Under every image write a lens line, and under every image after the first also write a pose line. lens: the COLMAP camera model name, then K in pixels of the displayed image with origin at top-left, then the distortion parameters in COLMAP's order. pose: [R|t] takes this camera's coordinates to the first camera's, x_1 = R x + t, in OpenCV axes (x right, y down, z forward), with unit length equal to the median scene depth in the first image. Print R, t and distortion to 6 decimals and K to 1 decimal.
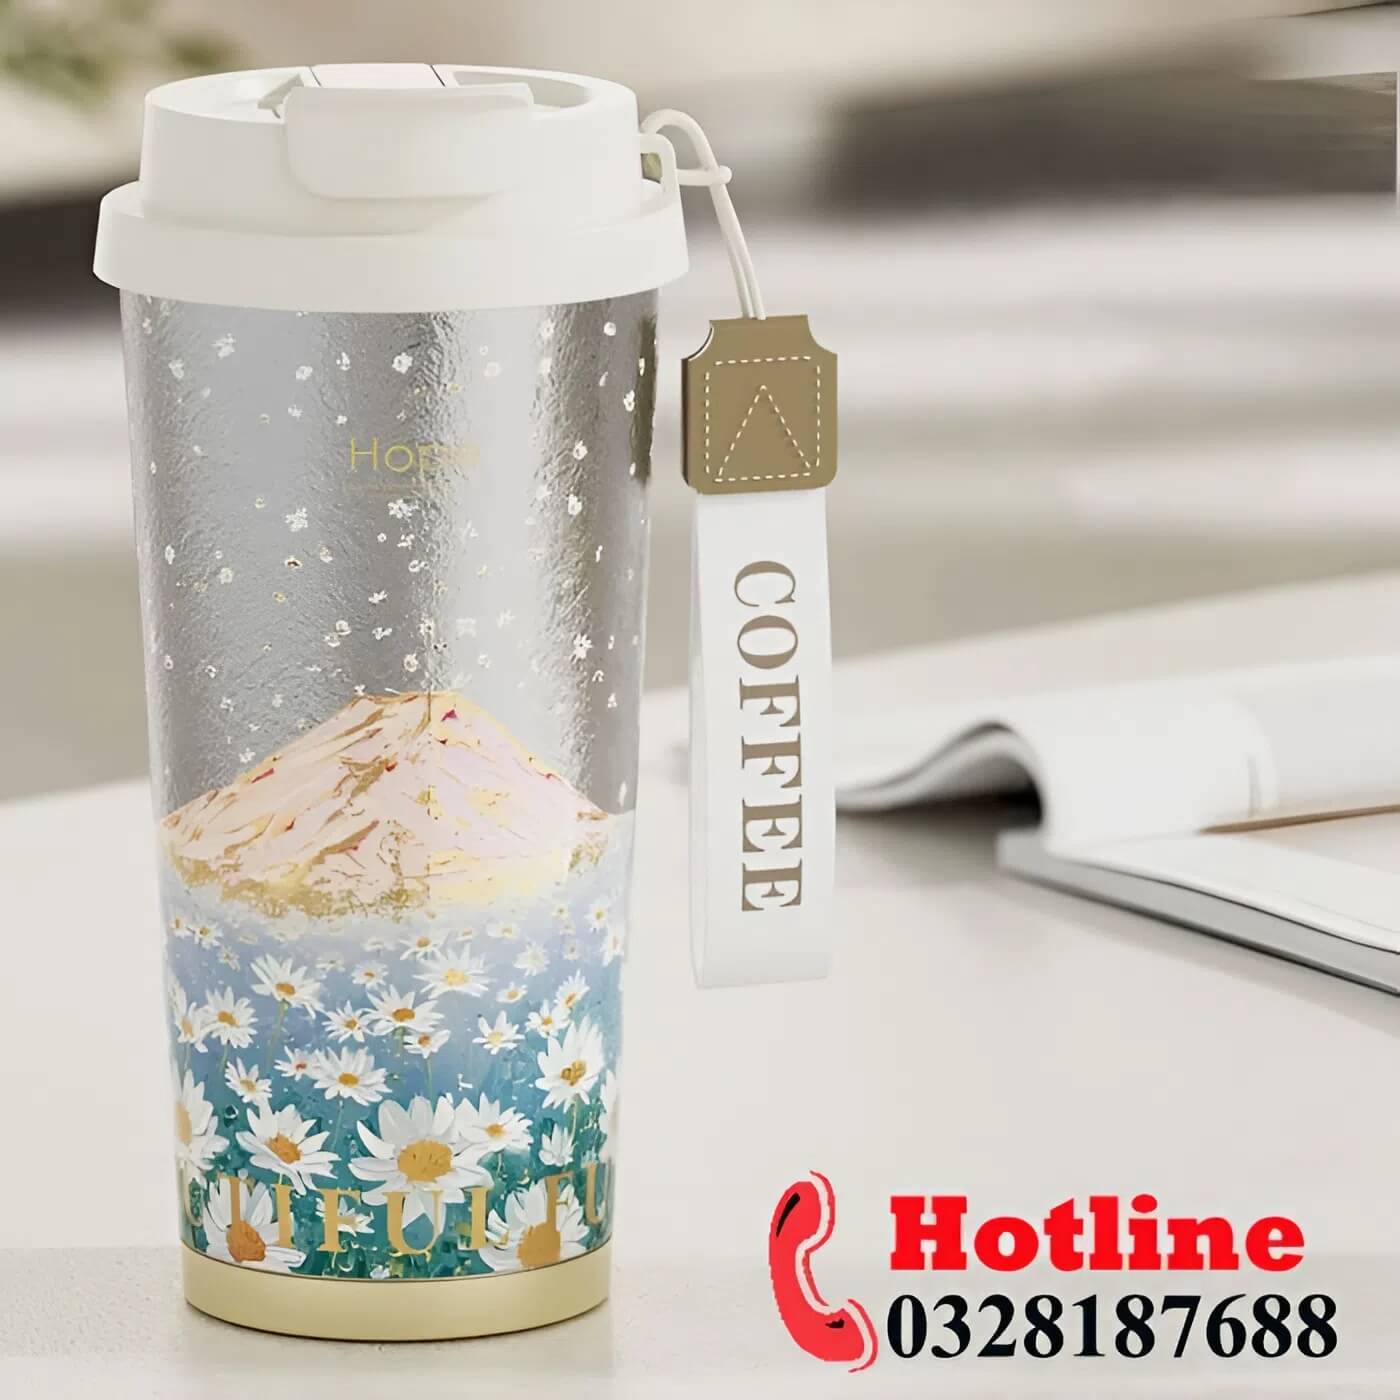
lens RADIAL K [[9667.6, 0, 697.8], [0, 9667.6, 701.2], [0, 0, 1]] dist [0.339277, 0.000000]
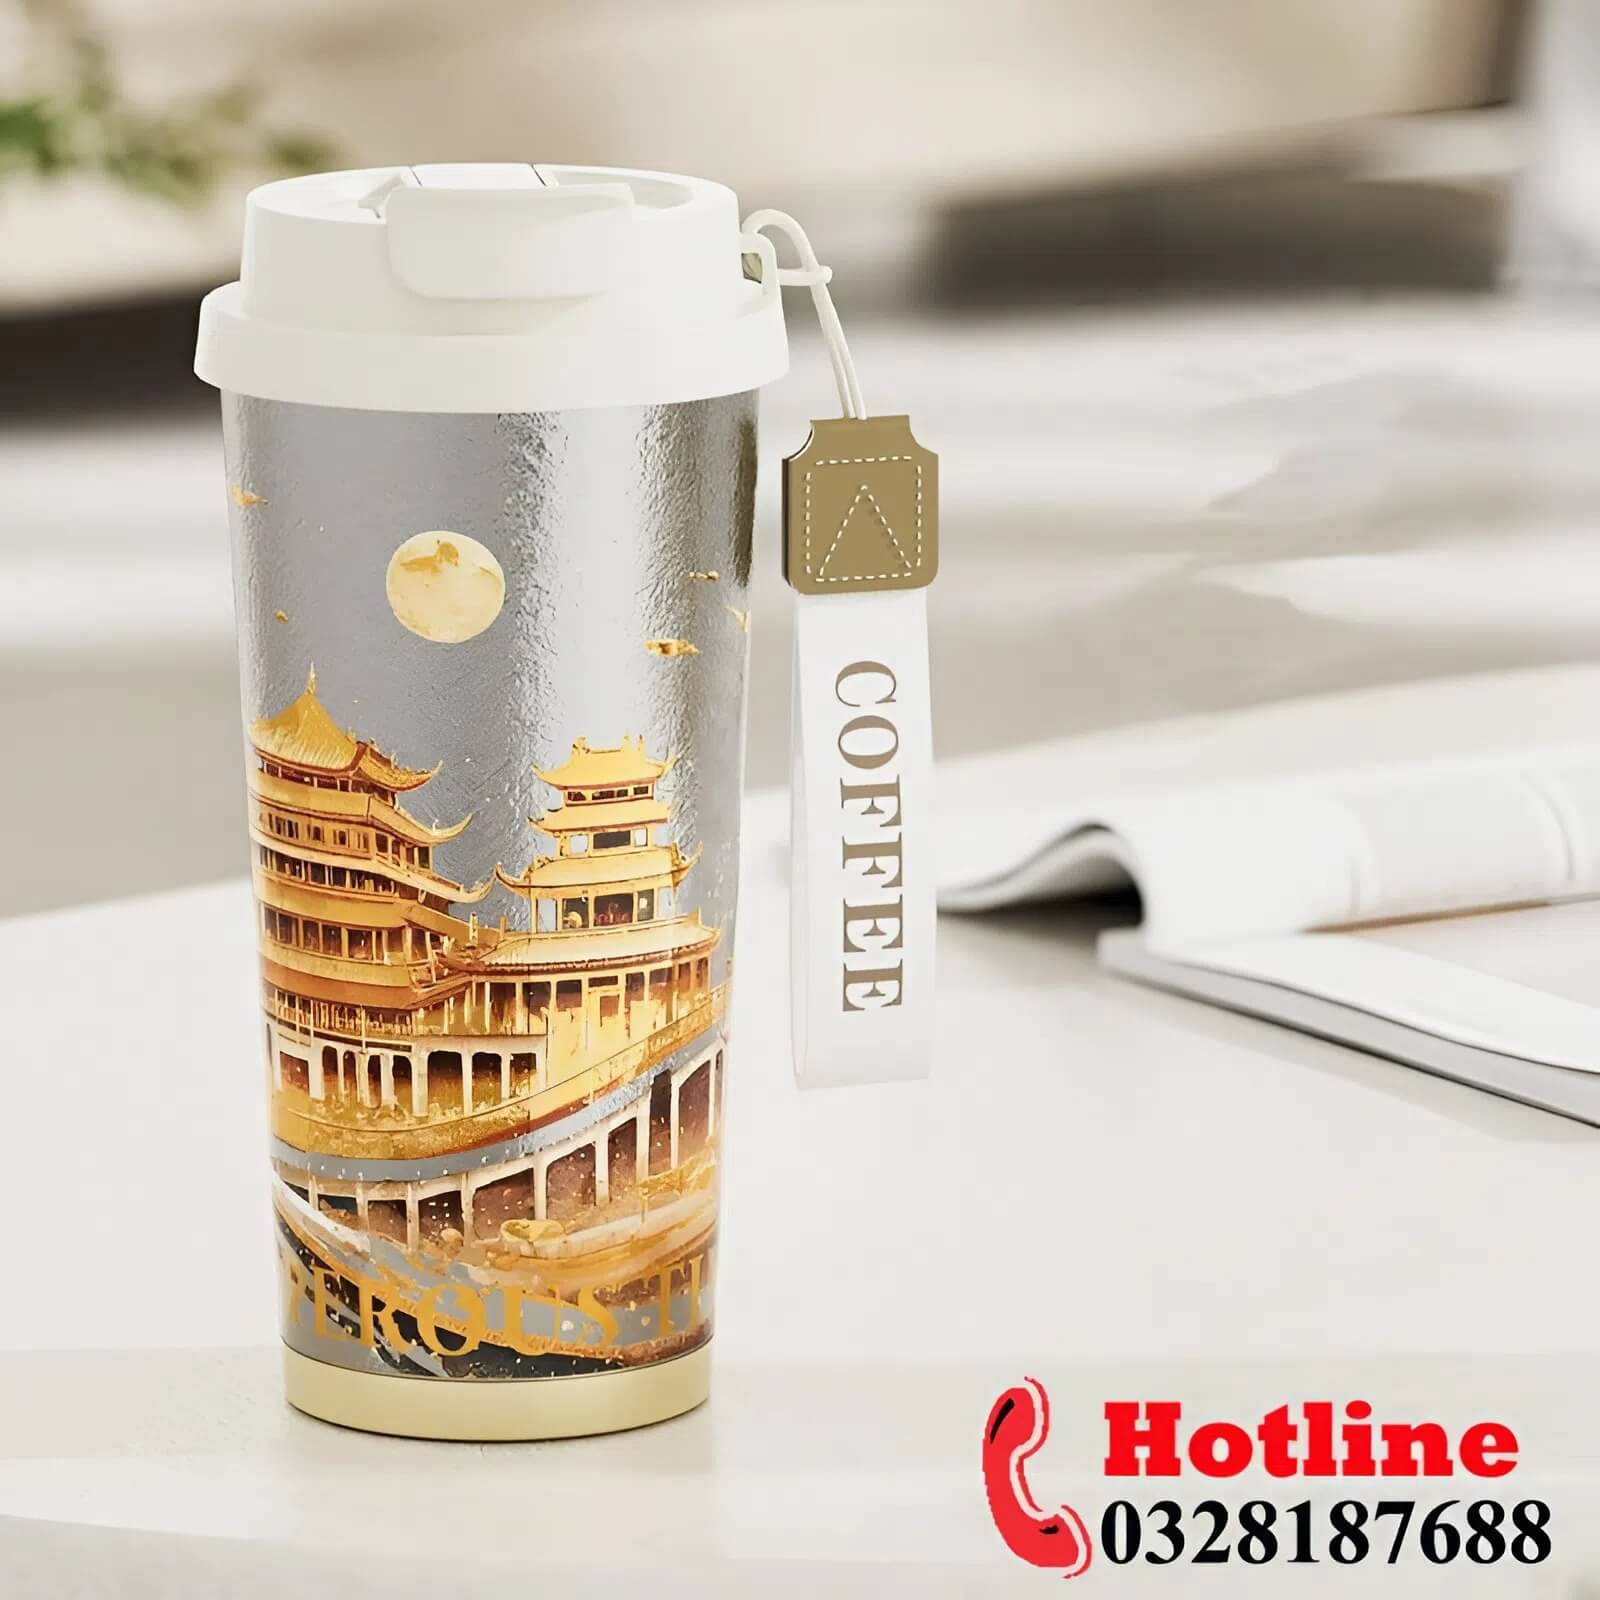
lens RADIAL K [[11048.7, 0, 812.4], [0, 11048.7, 792.6], [0, 0, 1]] dist [0.339277, 0.000000]
pose [[0.999999, 0.000568, 0.001299, -0.000055], [-0.000556, 0.999961, -0.008789, 0.009155], [-0.001304, 0.008788, 0.999961, -0.142105]]
